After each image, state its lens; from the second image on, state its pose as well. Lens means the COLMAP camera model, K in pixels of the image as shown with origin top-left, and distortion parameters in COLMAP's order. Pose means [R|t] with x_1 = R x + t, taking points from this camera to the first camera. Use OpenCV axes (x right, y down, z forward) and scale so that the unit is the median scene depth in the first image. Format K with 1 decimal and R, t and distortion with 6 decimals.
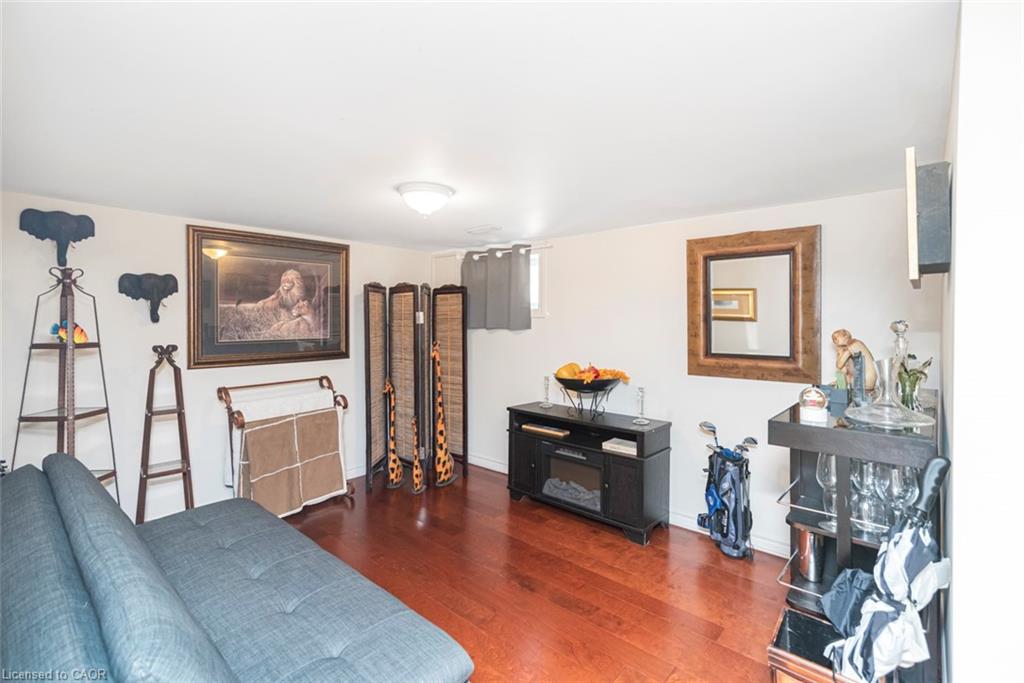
lens RADIAL K [[484.1, 0, 513.7], [0, 484.1, 302.1], [0, 0, 1]] dist [0.004606, -0.000008]
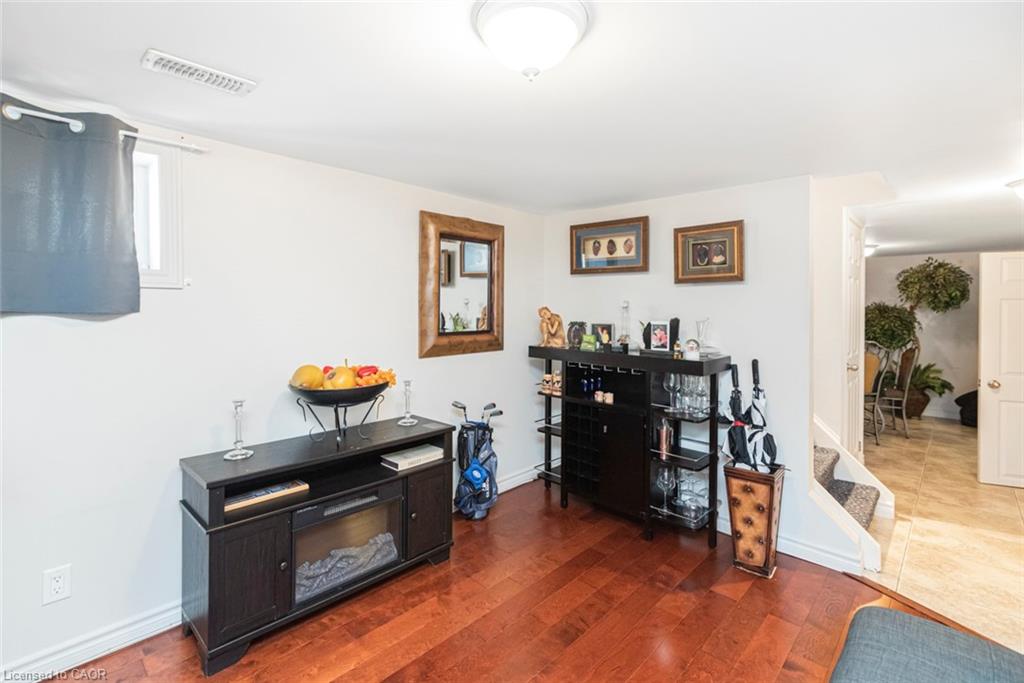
lens RADIAL K [[473.7, 0, 511.3], [0, 473.7, 315.4], [0, 0, 1]] dist [0.002064, 0.000136]
pose [[0.010685, 0.001354, 0.999942, -0.564178], [-0.018416, 0.999830, -0.001157, 0.071622], [-0.999773, -0.018402, 0.010708, 0.882758]]
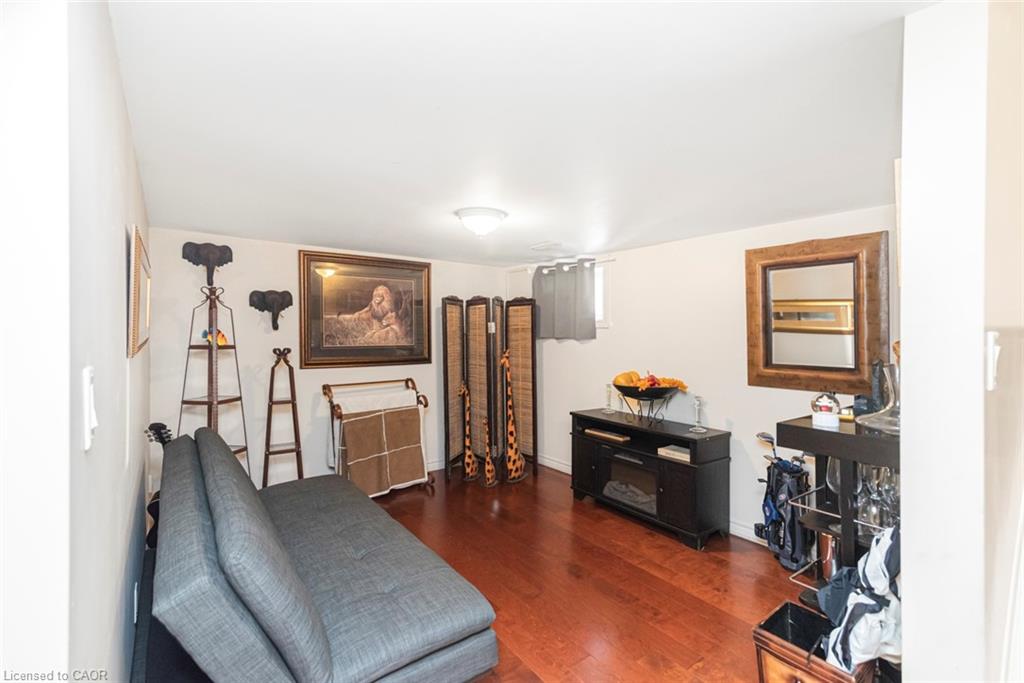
lens RADIAL K [[473.7, 0, 511.3], [0, 473.7, 315.4], [0, 0, 1]] dist [0.002064, 0.000136]
pose [[0.979781, -0.002021, -0.200062, 0.083554], [0.002201, 0.999997, 0.000675, 0.004843], [0.200060, -0.001101, 0.979783, -0.057483]]
